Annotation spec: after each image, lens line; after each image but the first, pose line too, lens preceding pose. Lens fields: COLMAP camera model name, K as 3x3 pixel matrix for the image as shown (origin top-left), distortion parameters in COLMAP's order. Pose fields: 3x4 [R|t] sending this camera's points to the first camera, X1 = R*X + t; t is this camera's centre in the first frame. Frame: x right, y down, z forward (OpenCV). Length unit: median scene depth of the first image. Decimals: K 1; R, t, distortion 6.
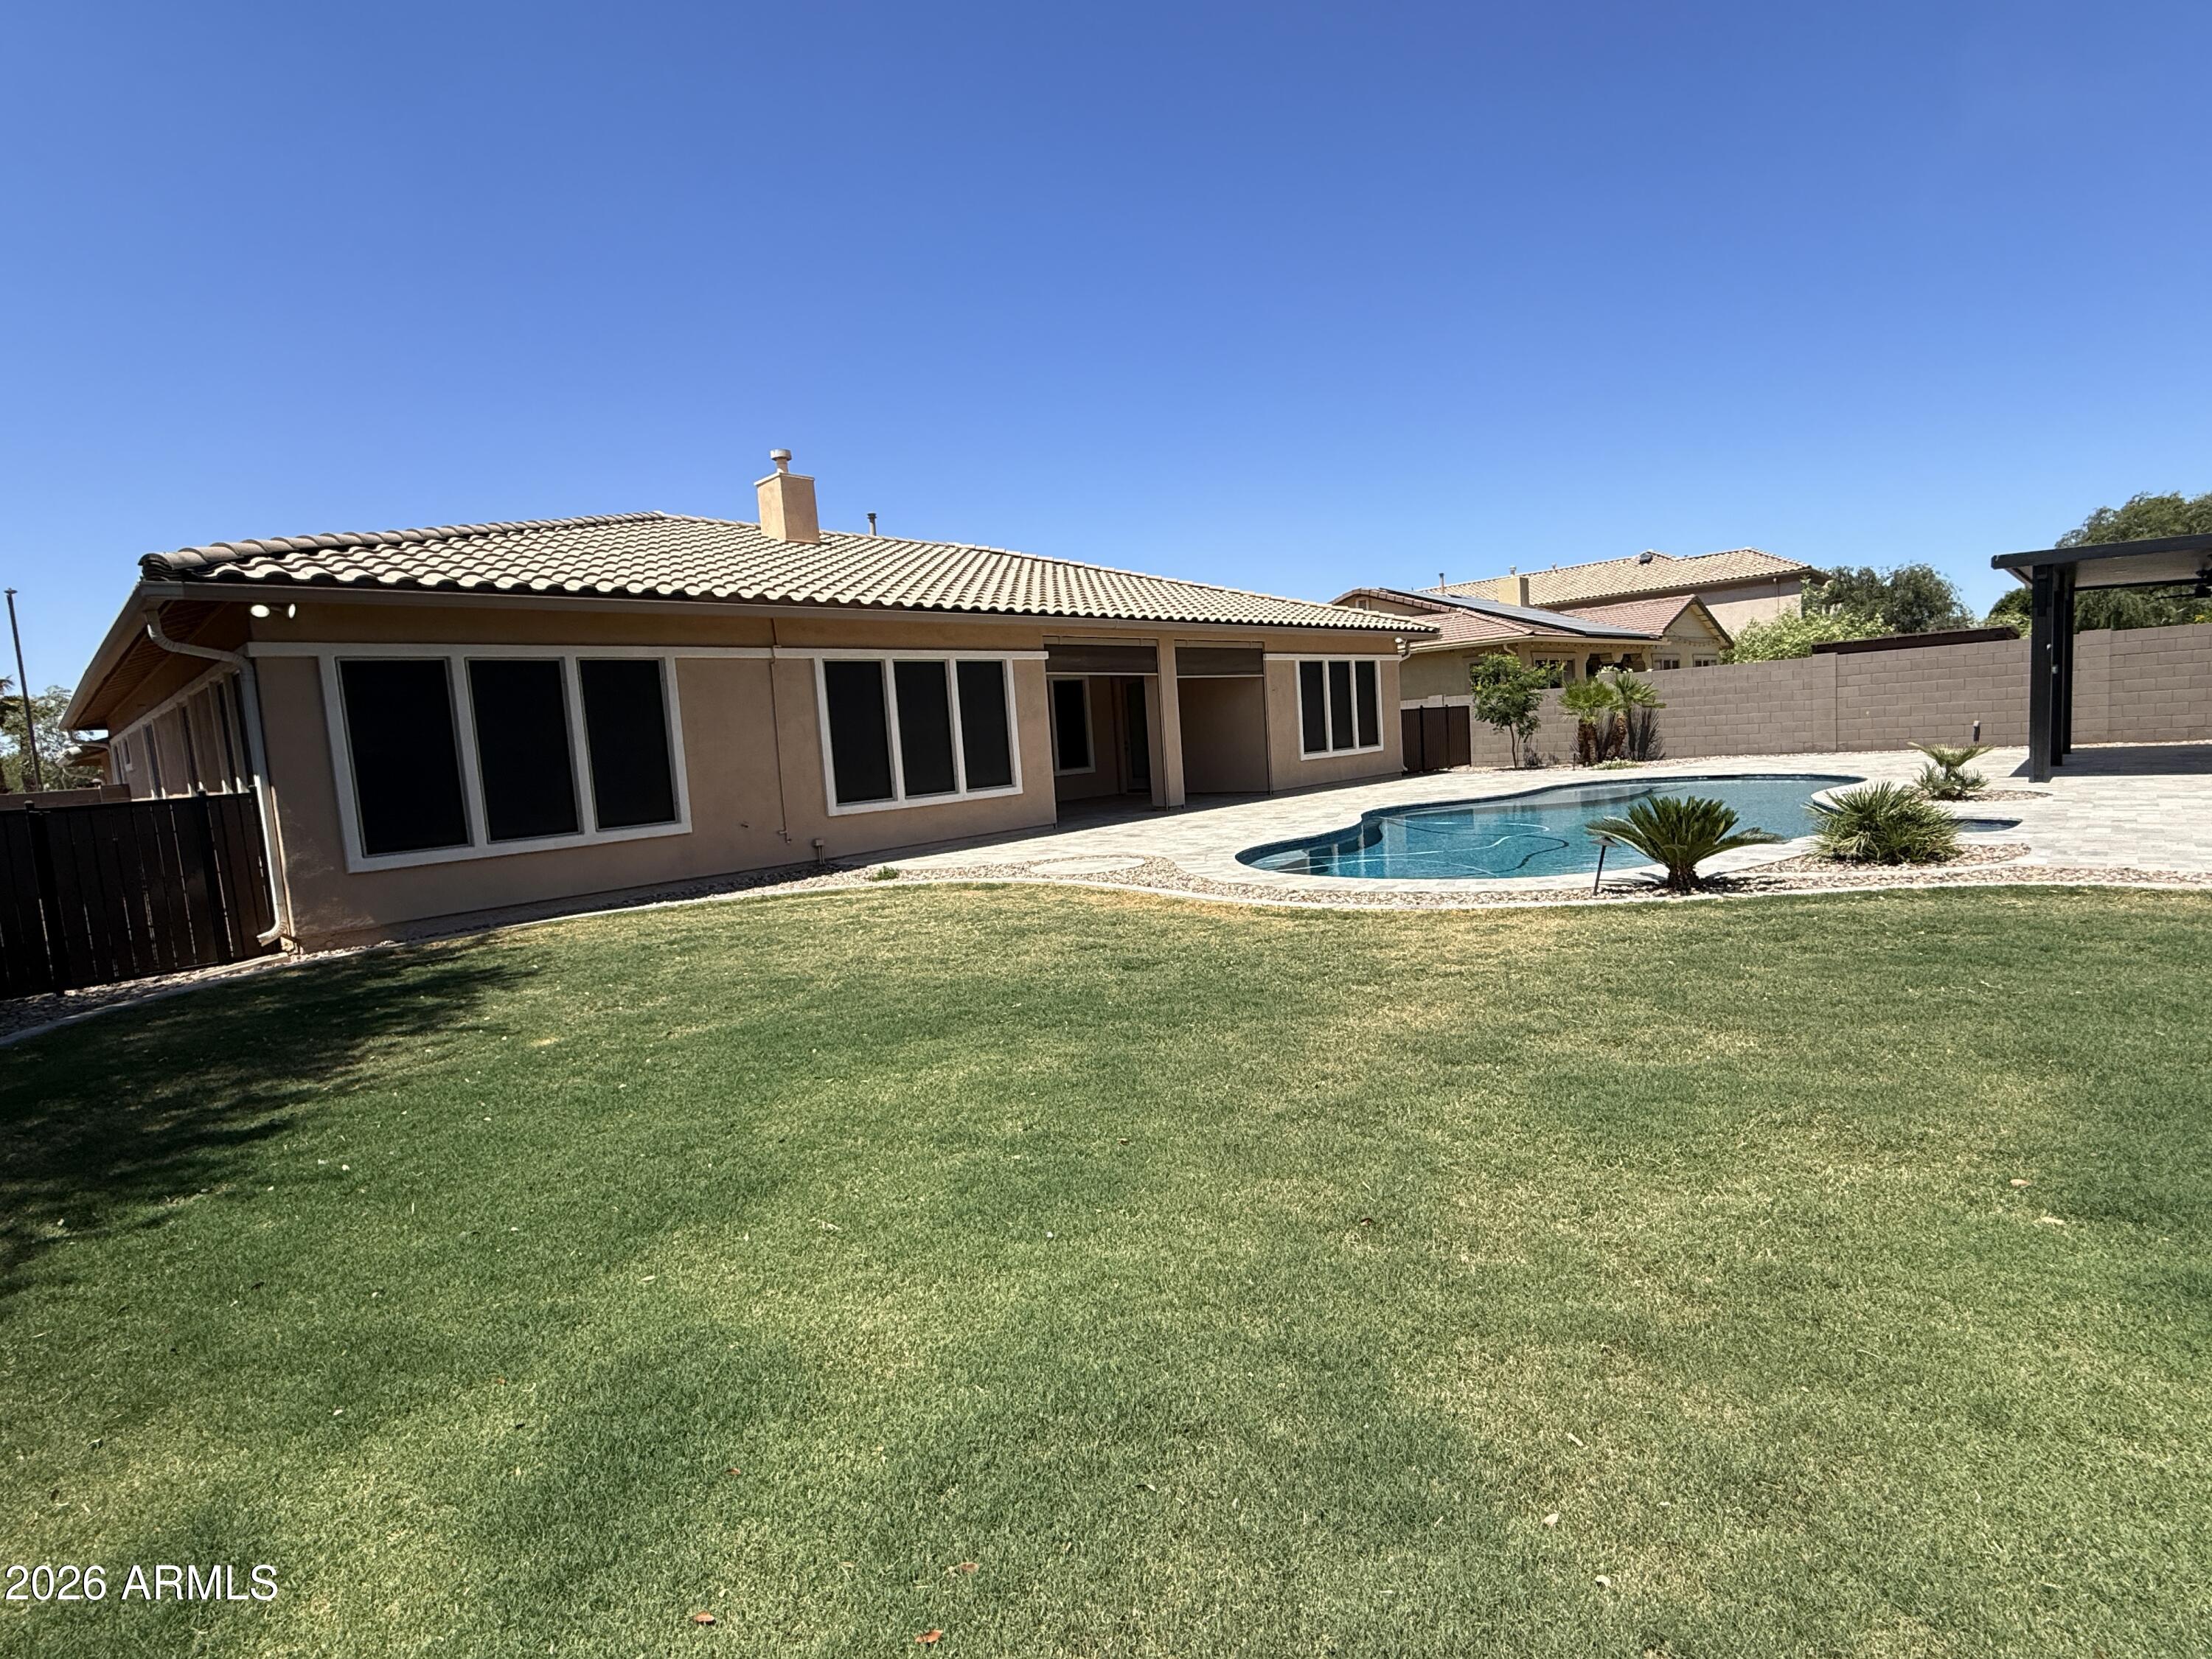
lens RADIAL K [[1060.0, 0, 1118.3], [0, 1060.0, 832.3], [0, 0, 1]] dist [0.000292, -0.000683]
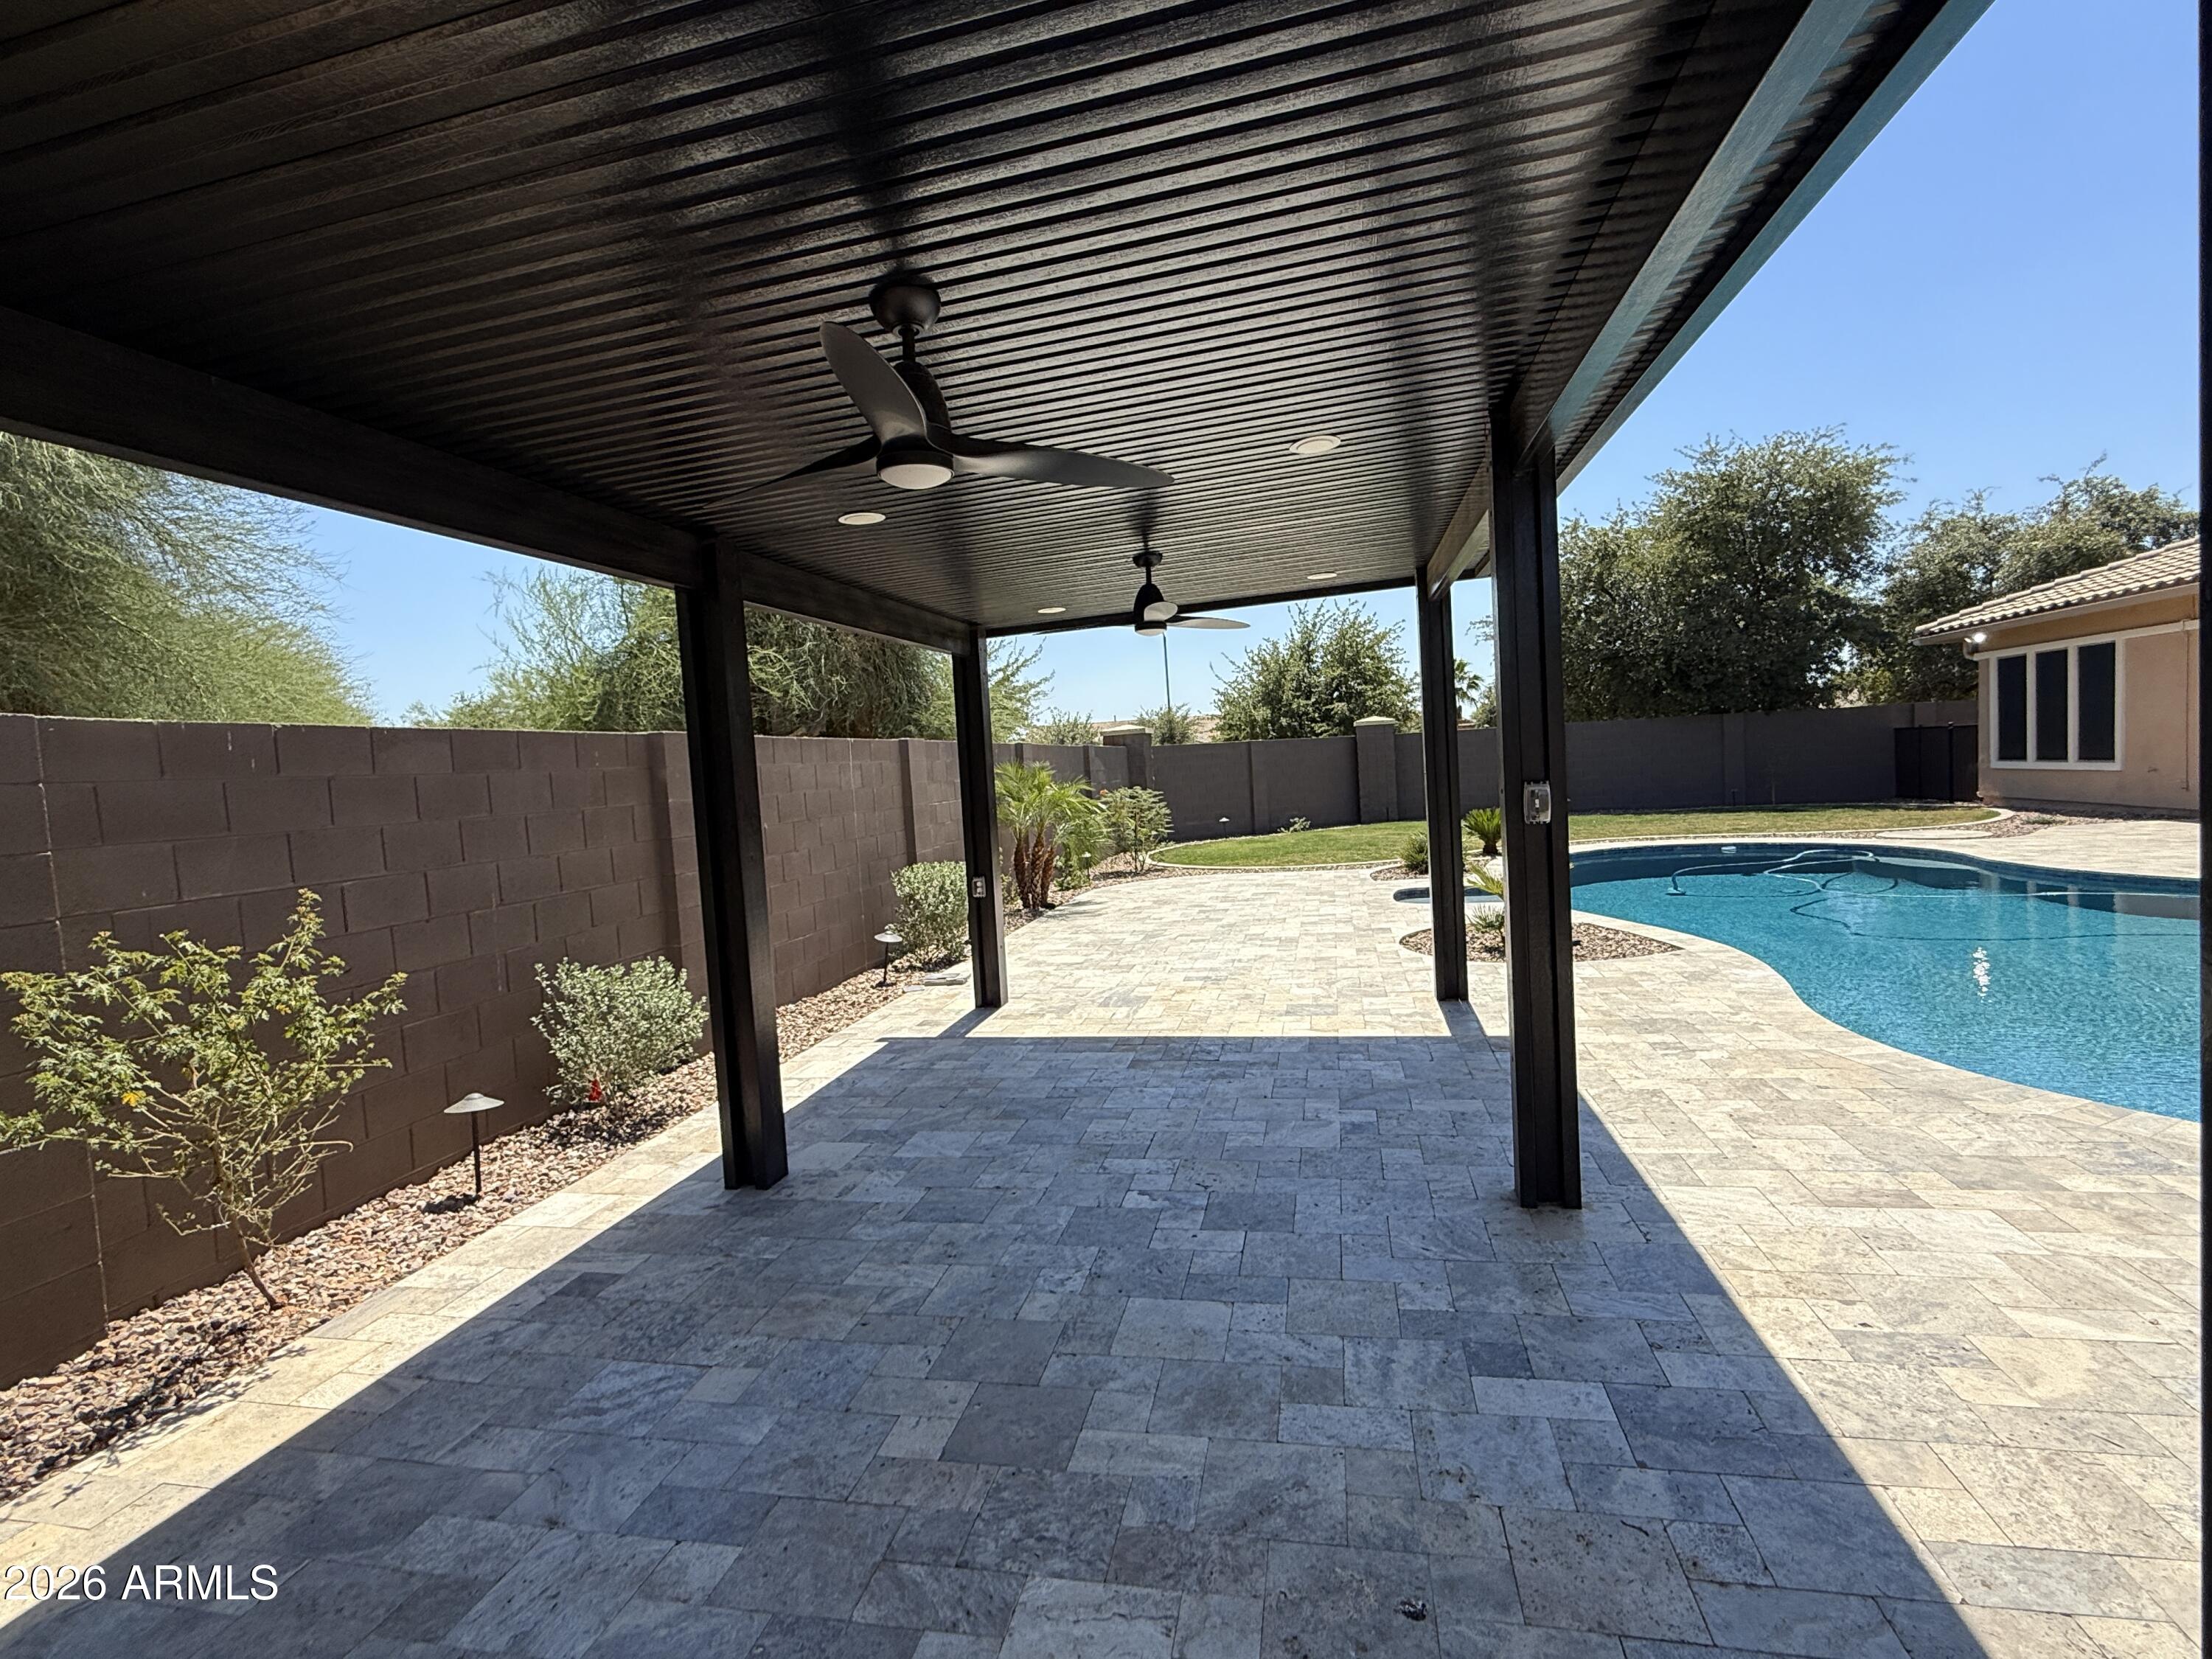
lens RADIAL K [[1060.0, 0, 1108.8], [0, 1060.0, 831.5], [0, 0, 1]] dist [0.000292, -0.000683]
pose [[-0.843650, 0.149951, -0.515529, 2.618346], [0.066846, 0.982071, 0.176261, -0.467501], [0.532717, 0.114242, -0.838547, 2.770806]]
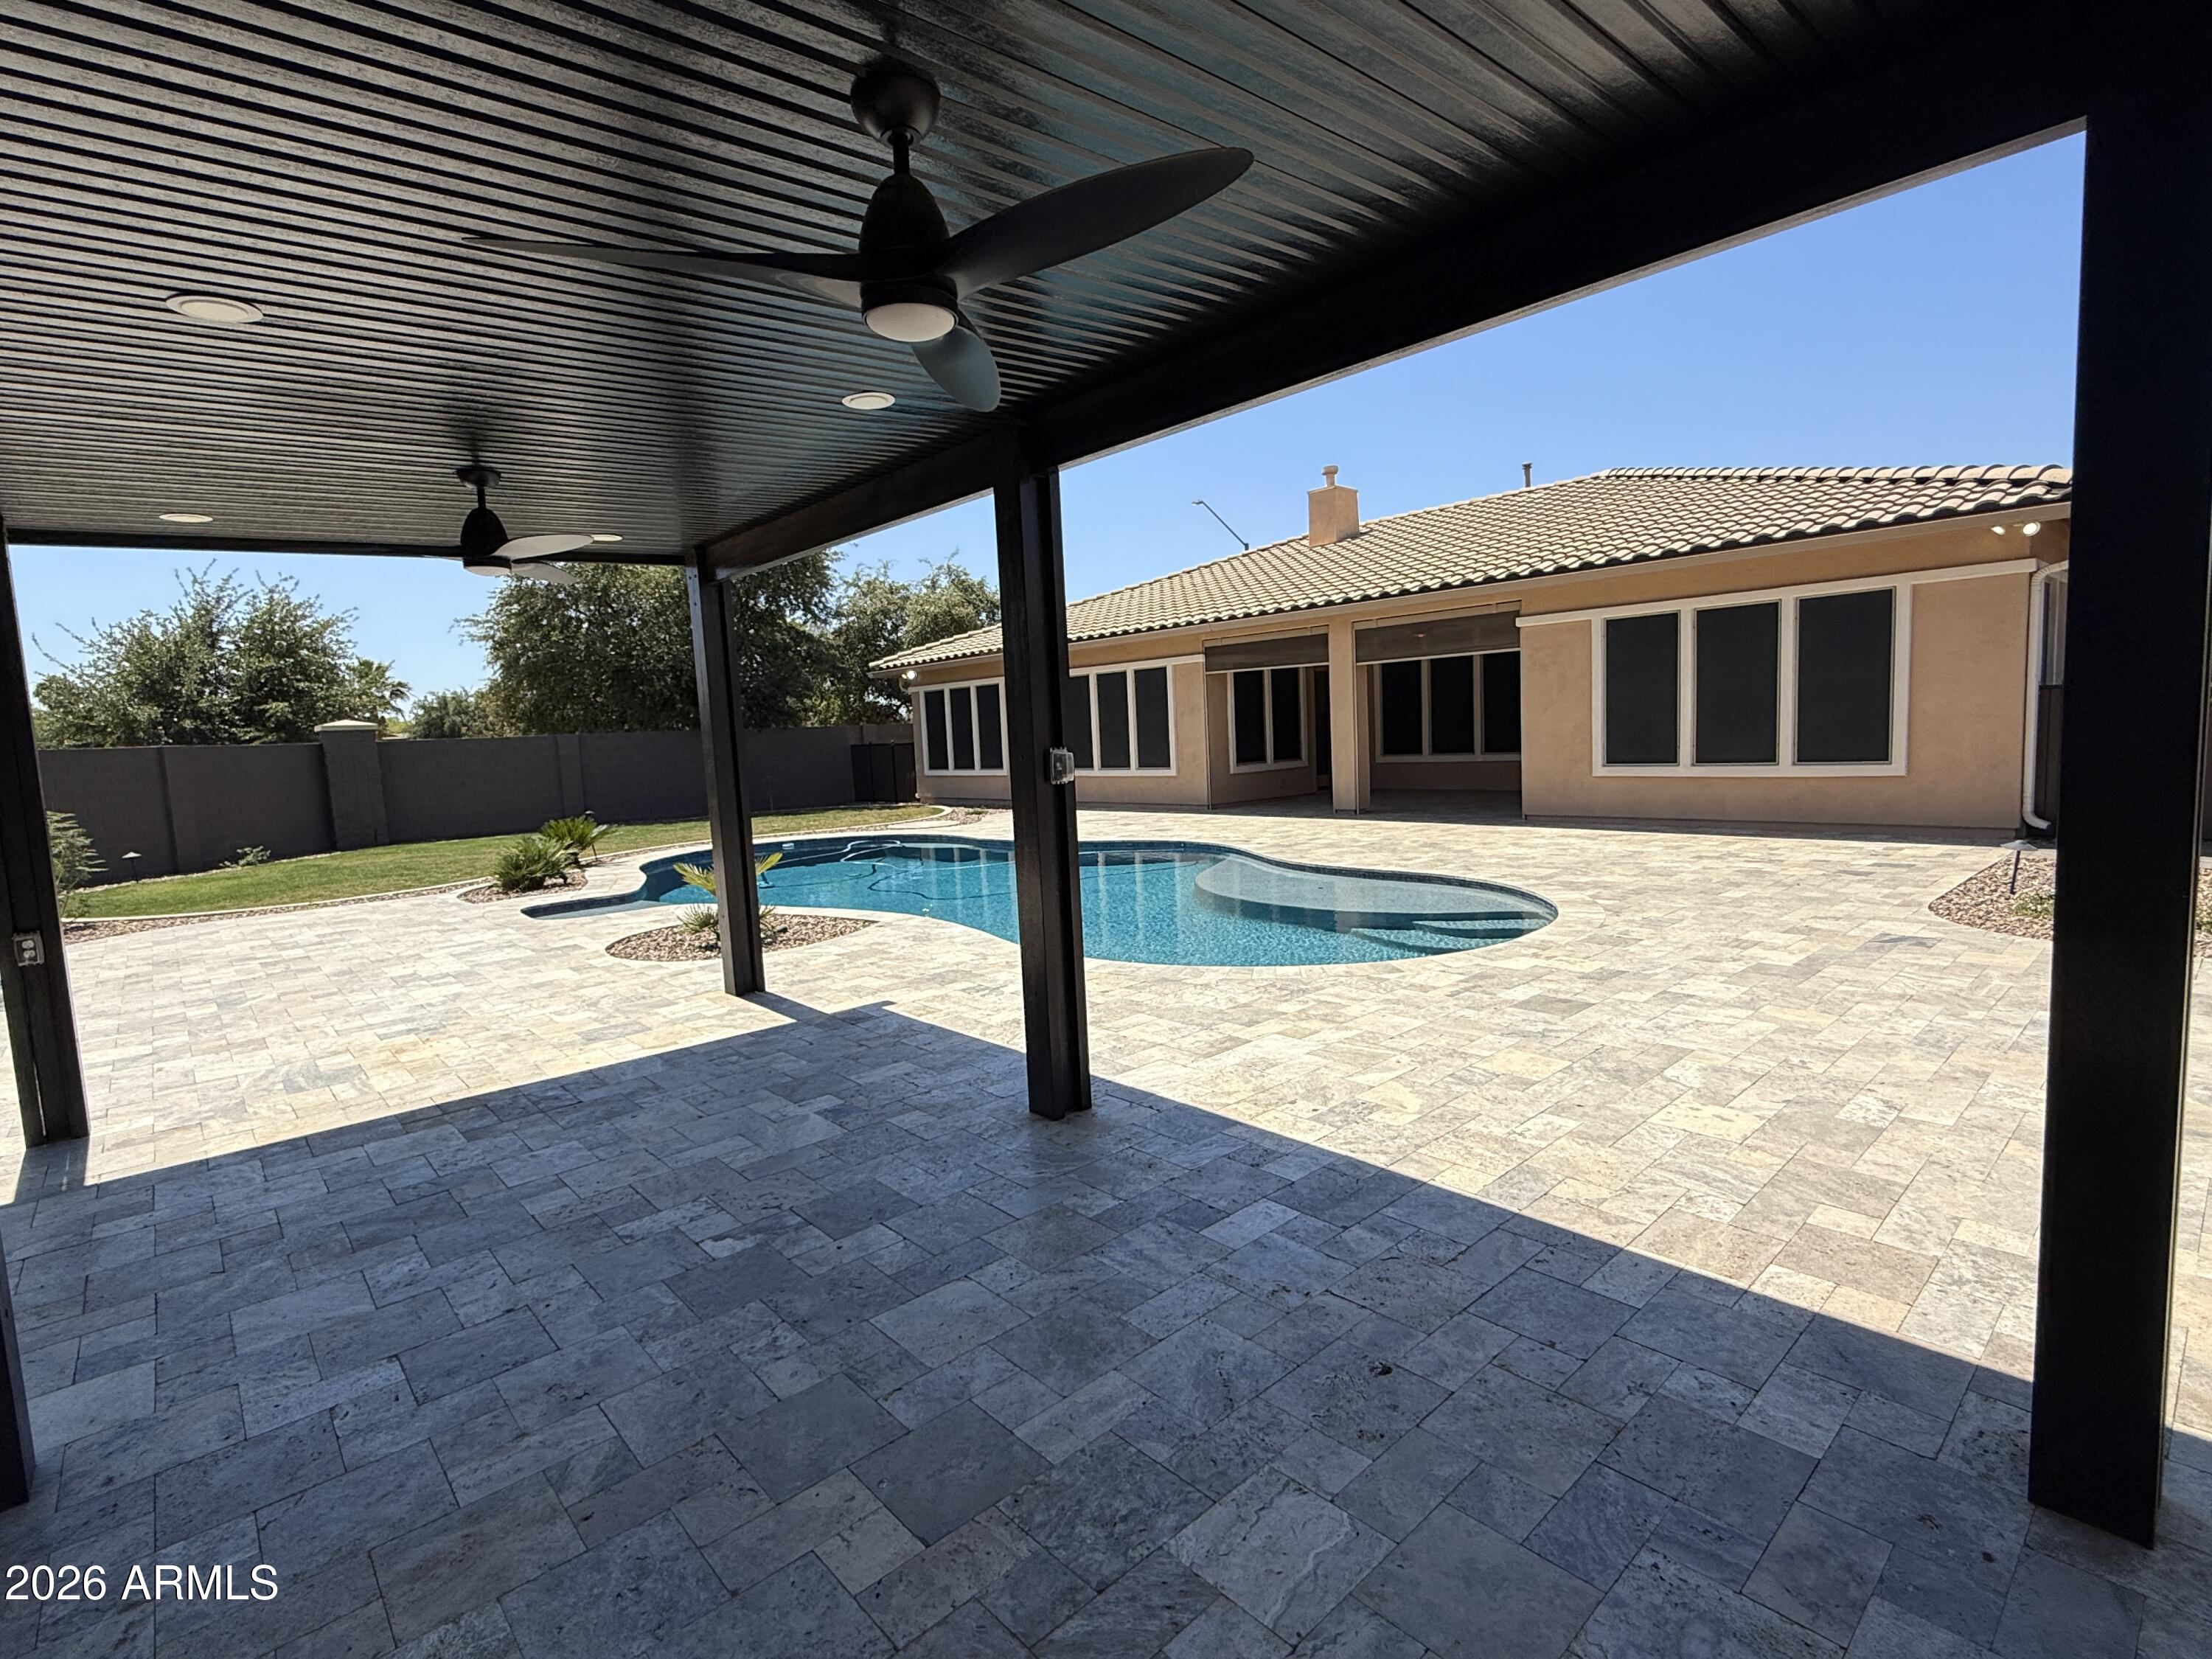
lens RADIAL K [[1060.0, 0, 1109.3], [0, 1060.0, 831.3], [0, 0, 1]] dist [0.000292, -0.000683]
pose [[-0.070630, 0.167488, -0.983341, 2.776586], [-0.040930, 0.984486, 0.170623, -0.441254], [0.996662, 0.052299, -0.062679, 2.497202]]
